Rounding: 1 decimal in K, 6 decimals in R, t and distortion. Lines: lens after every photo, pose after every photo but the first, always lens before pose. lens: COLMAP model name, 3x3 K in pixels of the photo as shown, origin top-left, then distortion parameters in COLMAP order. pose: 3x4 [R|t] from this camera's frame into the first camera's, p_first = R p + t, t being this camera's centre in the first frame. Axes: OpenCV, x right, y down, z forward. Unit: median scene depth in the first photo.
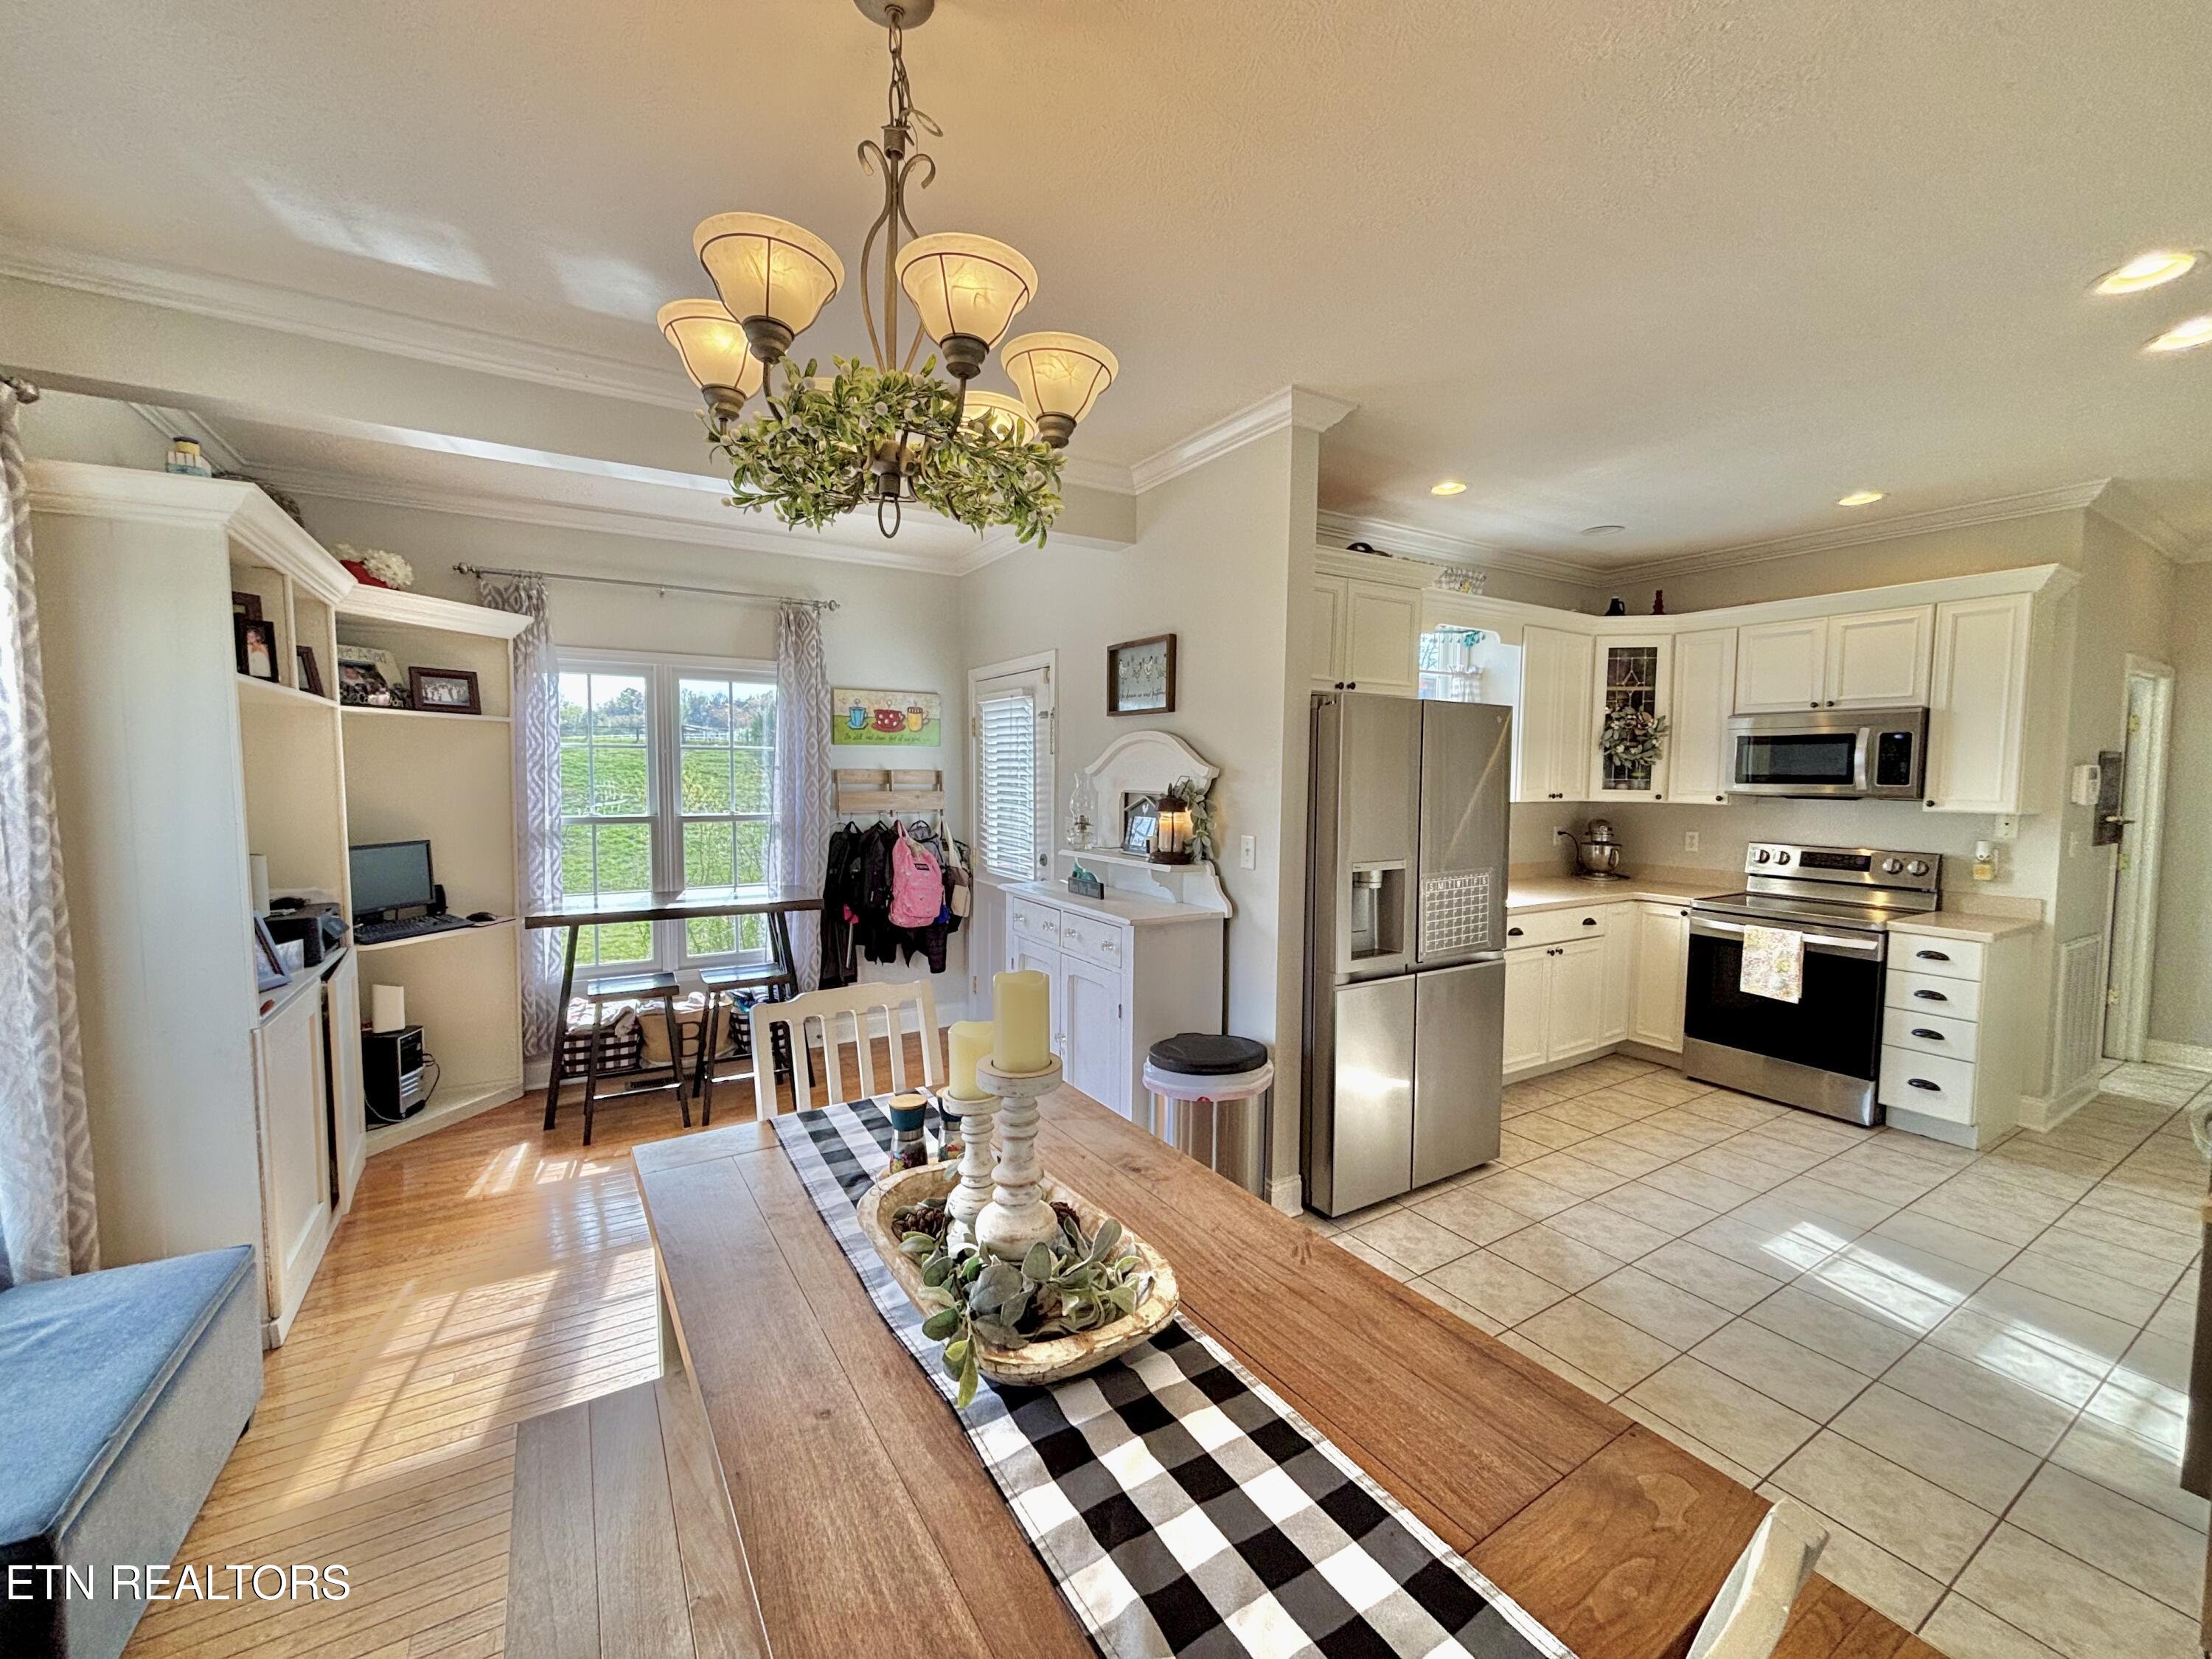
lens RADIAL K [[887.5, 0, 1099.3], [0, 887.5, 825.7], [0, 0, 1]] dist [-0.001816, -0.000121]
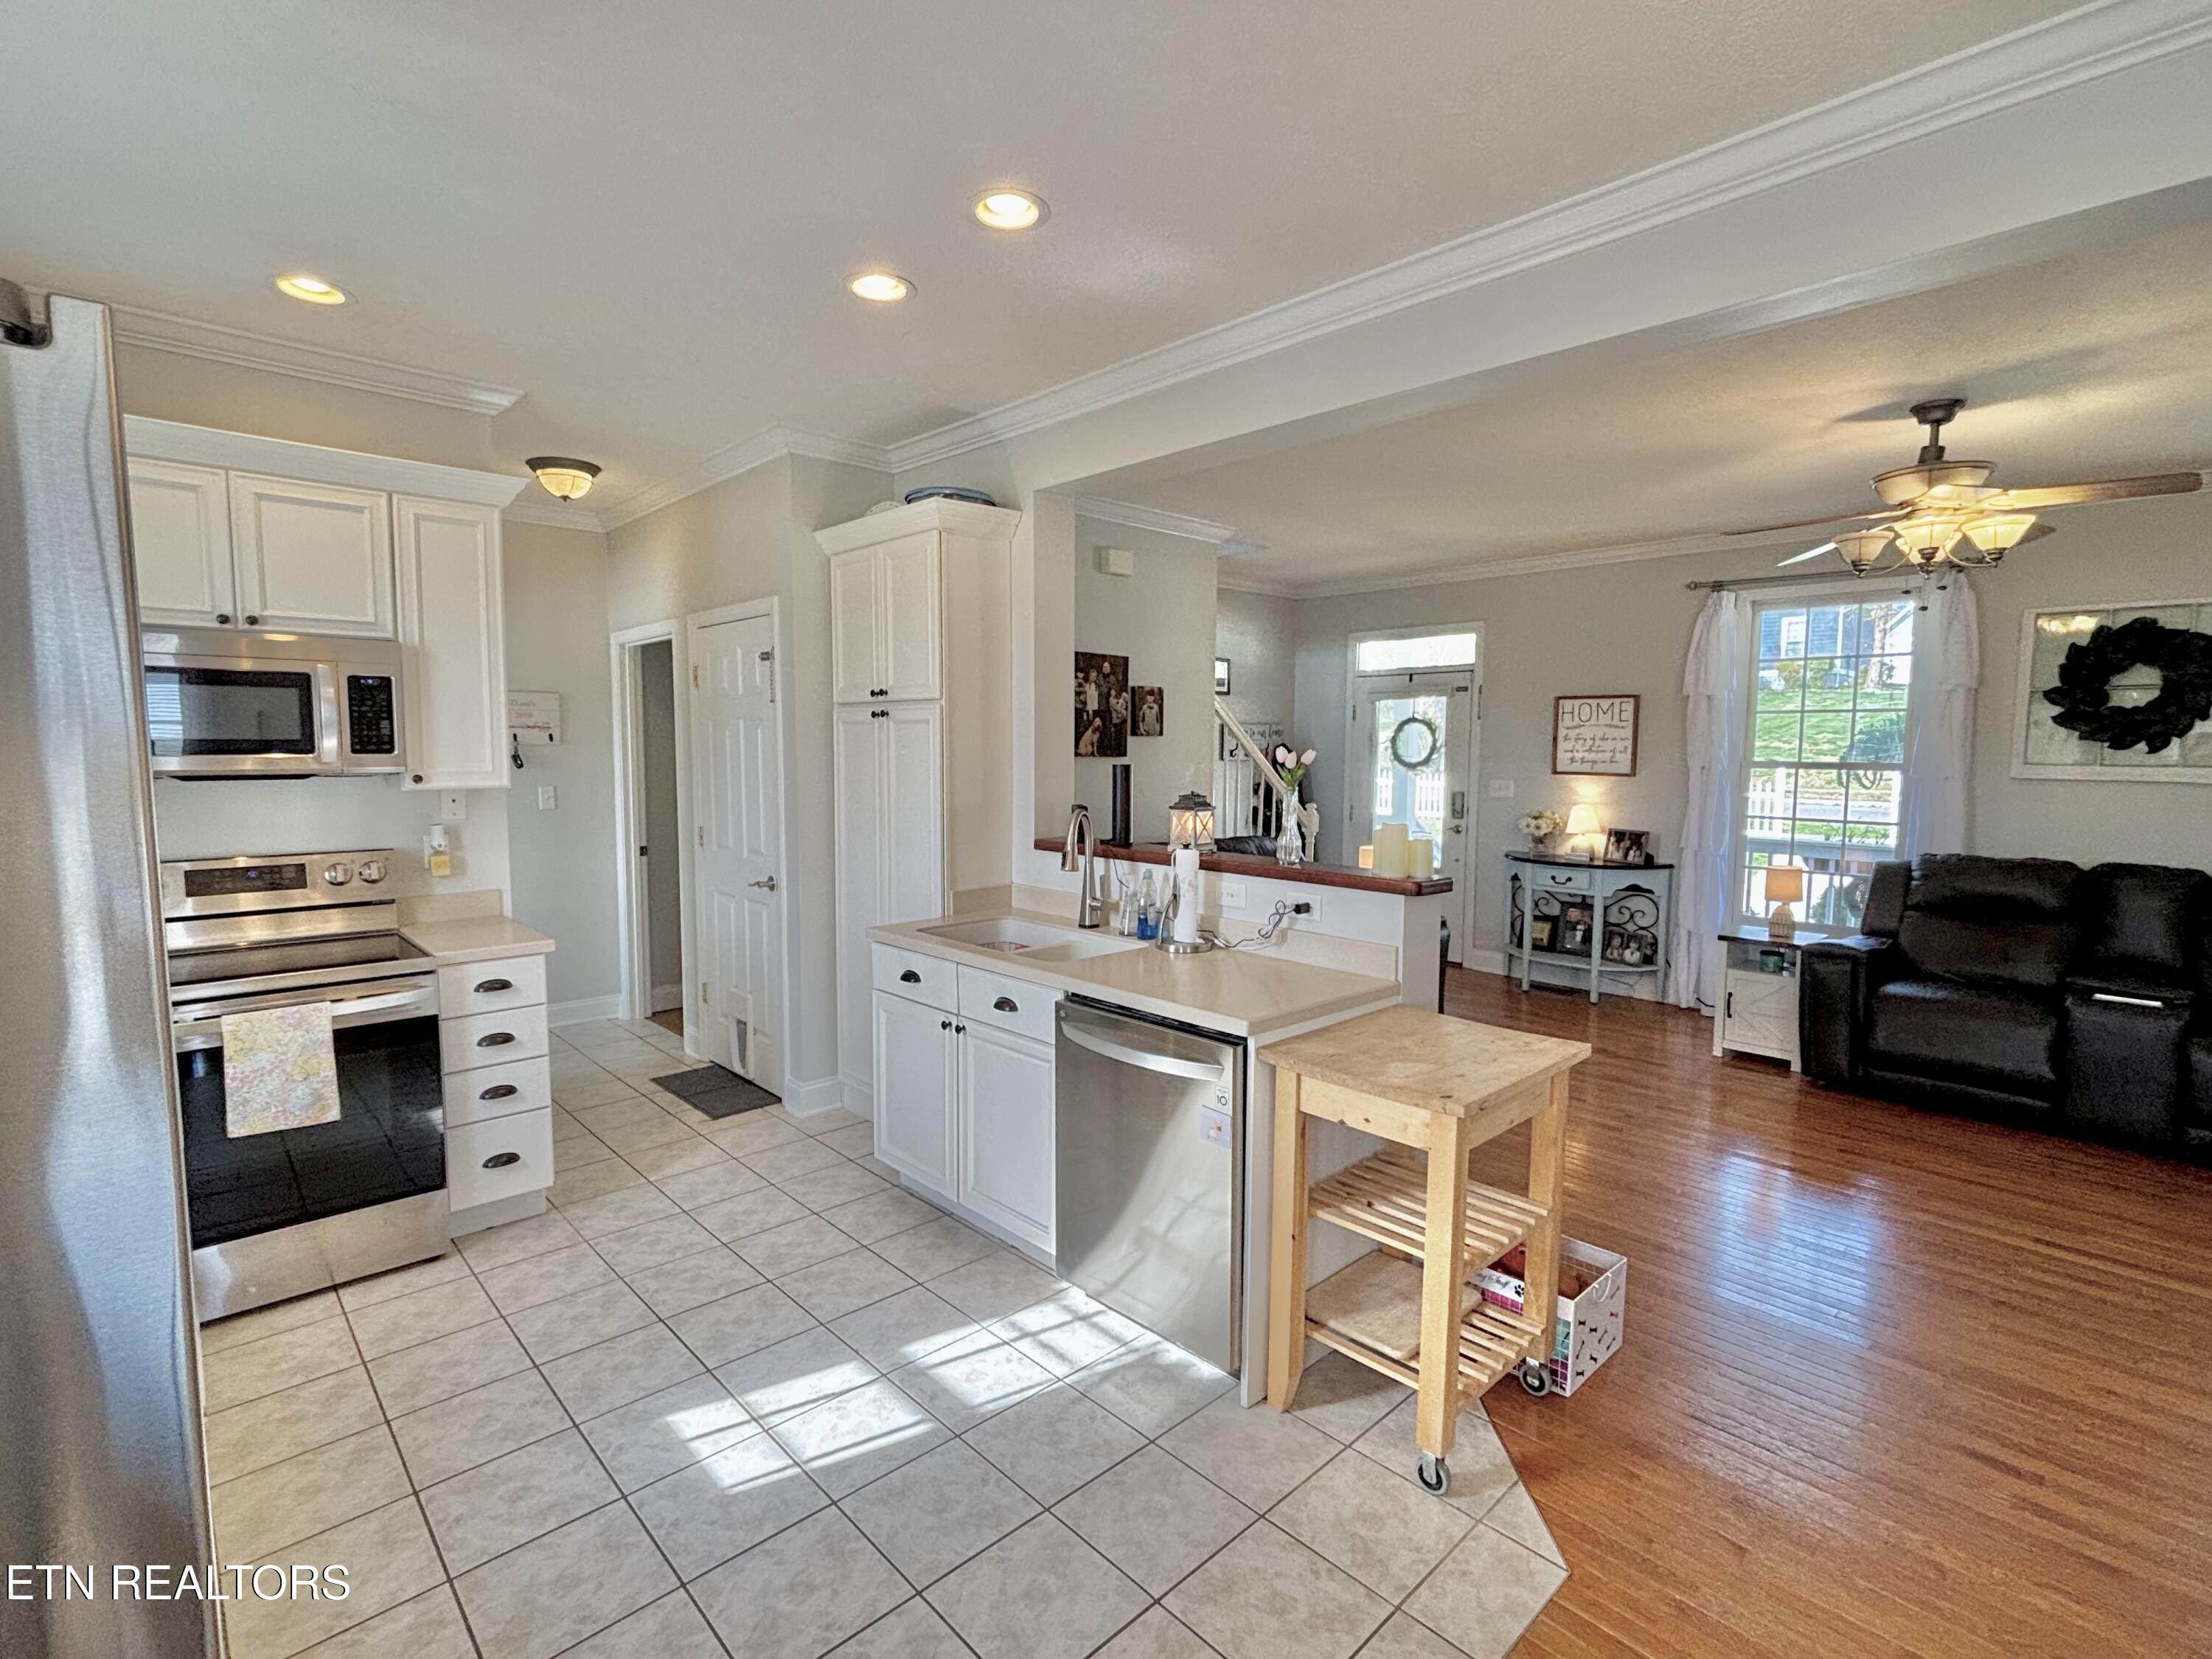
lens RADIAL K [[1039.6, 0, 1101.0], [0, 1039.6, 823.5], [0, 0, 1]] dist [0.025800, -0.023571]
pose [[-0.204408, -0.083268, 0.975338, 0.004365], [0.056353, 0.993722, 0.096648, -0.037675], [-0.977262, 0.074719, -0.198433, 0.602747]]
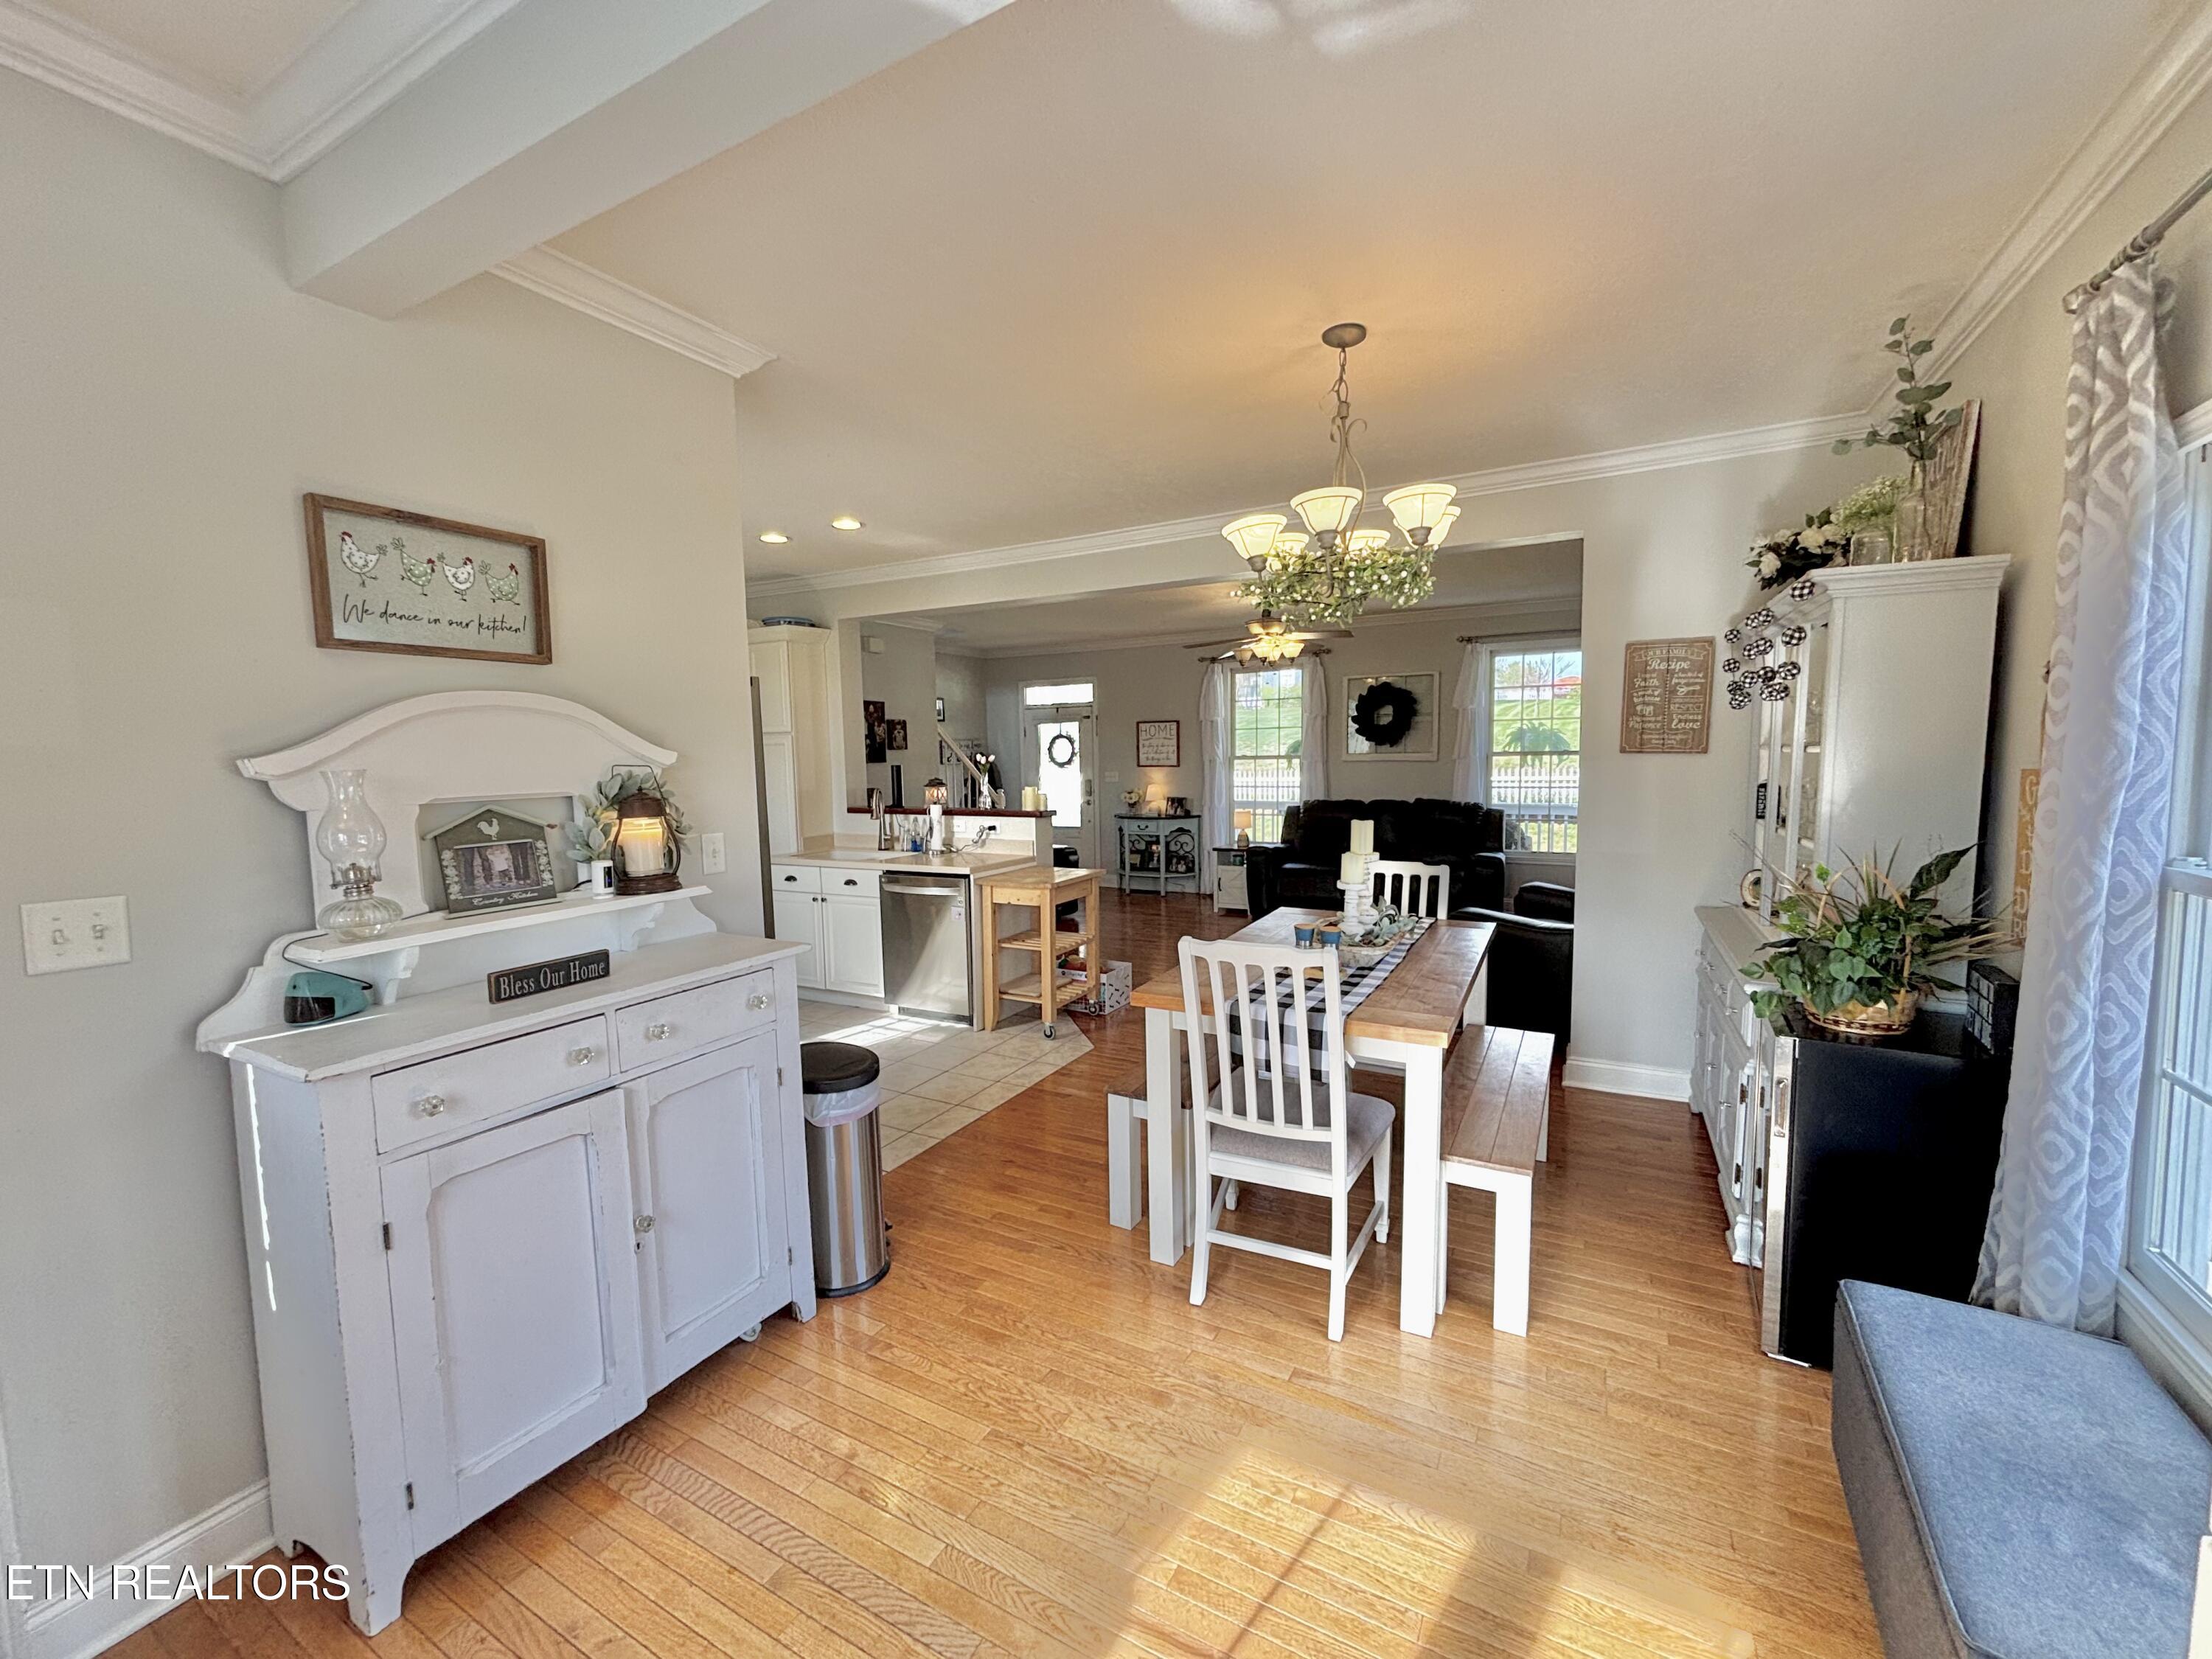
lens RADIAL K [[890.0, 0, 1106.0], [0, 890.0, 829.5], [0, 0, 1]] dist [0.076691, -0.000037]
pose [[-0.492843, -0.074950, 0.866884, -0.574039], [0.070738, 0.989534, 0.125770, -0.056747], [-0.867238, 0.123307, -0.482383, 0.826290]]
